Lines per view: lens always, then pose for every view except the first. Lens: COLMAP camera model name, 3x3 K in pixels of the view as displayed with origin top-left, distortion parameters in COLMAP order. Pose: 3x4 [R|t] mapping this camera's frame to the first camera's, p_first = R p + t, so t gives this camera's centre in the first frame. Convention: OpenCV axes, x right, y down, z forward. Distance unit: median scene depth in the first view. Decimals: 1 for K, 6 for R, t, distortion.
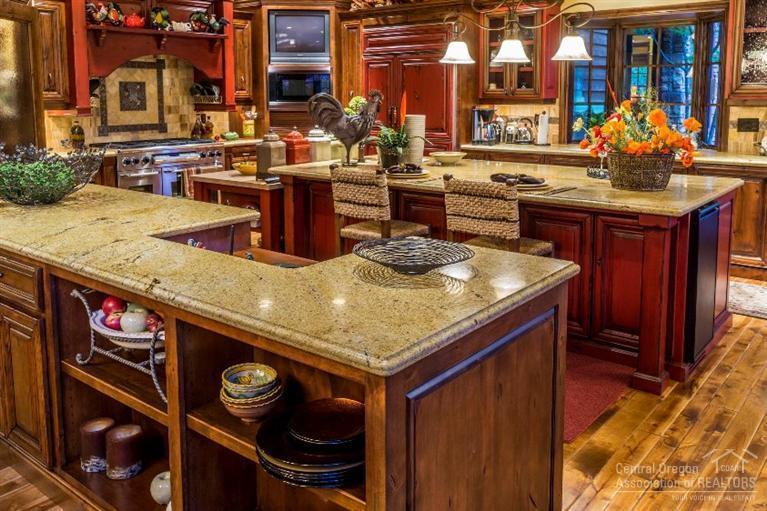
lens RADIAL K [[798.8, 0, 383.5], [0, 798.8, 255.5], [0, 0, 1]] dist [-0.007635, 0.000271]
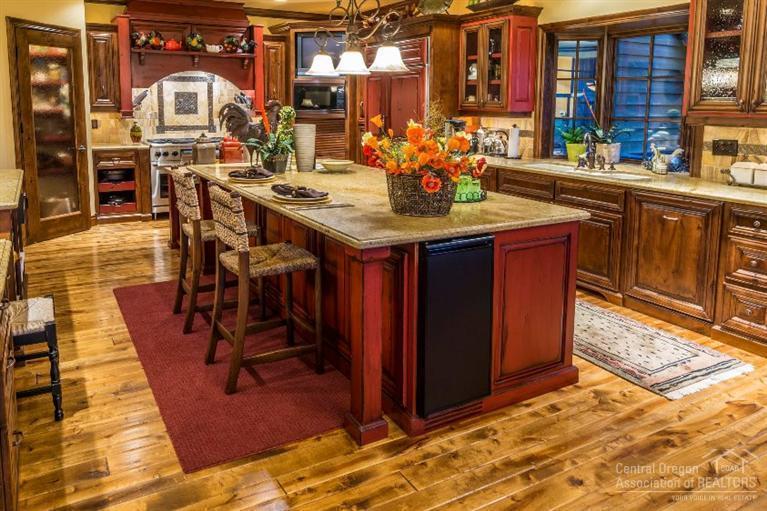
lens RADIAL K [[622.2, 0, 383.7], [0, 622.2, 219.8], [0, 0, 1]] dist [-0.008604, -0.003180]
pose [[0.886248, 0.098441, -0.452630, 0.442324], [-0.104996, 0.994415, 0.010691, -0.057417], [0.451155, 0.038050, 0.891634, 0.258298]]
